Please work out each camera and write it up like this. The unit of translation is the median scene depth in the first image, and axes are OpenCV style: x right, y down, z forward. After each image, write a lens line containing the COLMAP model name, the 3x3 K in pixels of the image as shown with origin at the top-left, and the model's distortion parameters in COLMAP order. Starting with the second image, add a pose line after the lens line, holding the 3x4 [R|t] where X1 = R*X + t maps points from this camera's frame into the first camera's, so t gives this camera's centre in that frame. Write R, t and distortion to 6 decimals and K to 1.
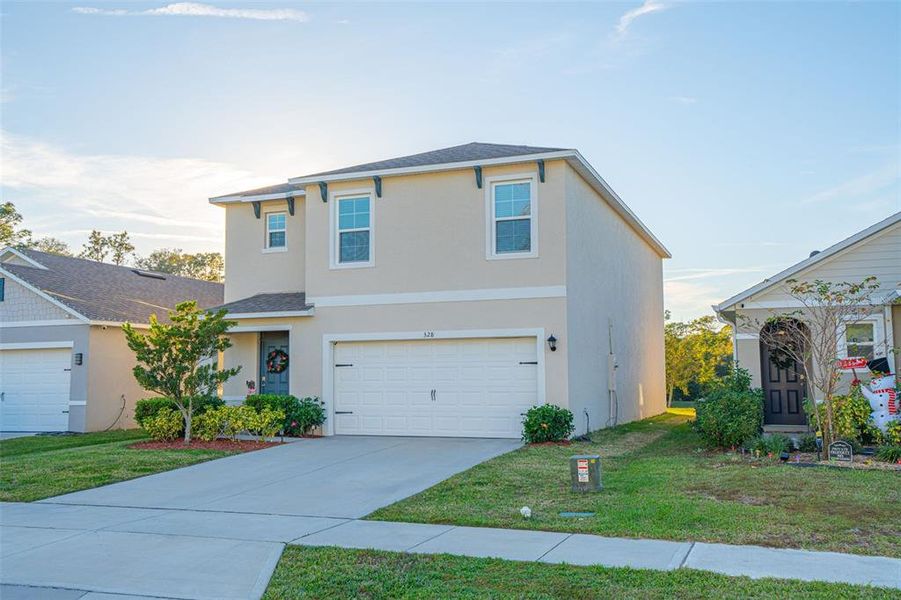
lens RADIAL K [[863.3, 0, 395.9], [0, 863.3, 300.6], [0, 0, 1]] dist [0.016188, 0.014244]
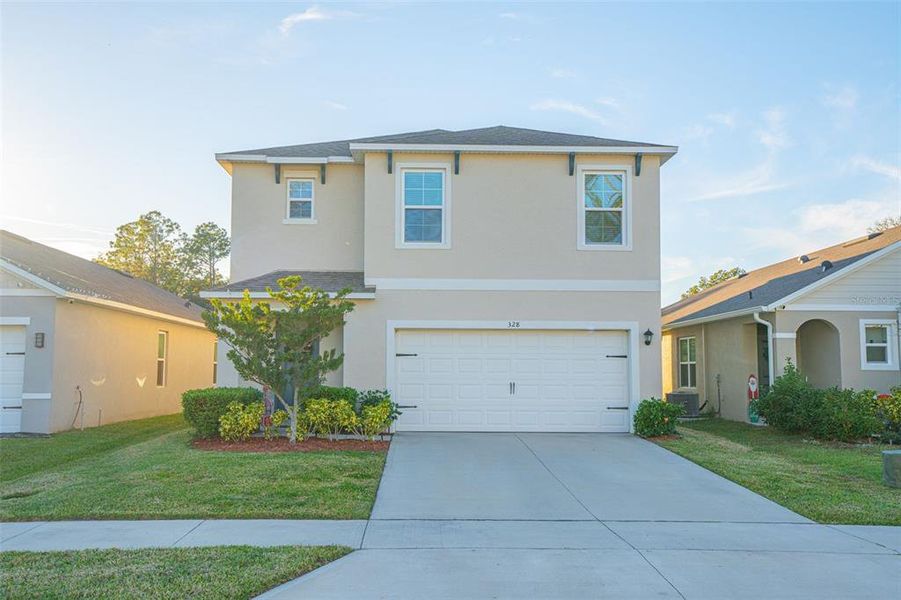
lens RADIAL K [[863.3, 0, 395.9], [0, 863.3, 300.6], [0, 0, 1]] dist [0.016188, 0.014244]
pose [[0.917604, 0.043542, 0.395103, -0.429735], [-0.047482, 0.998872, 0.000194, 0.018113], [-0.394649, -0.018939, 0.918637, 0.171063]]
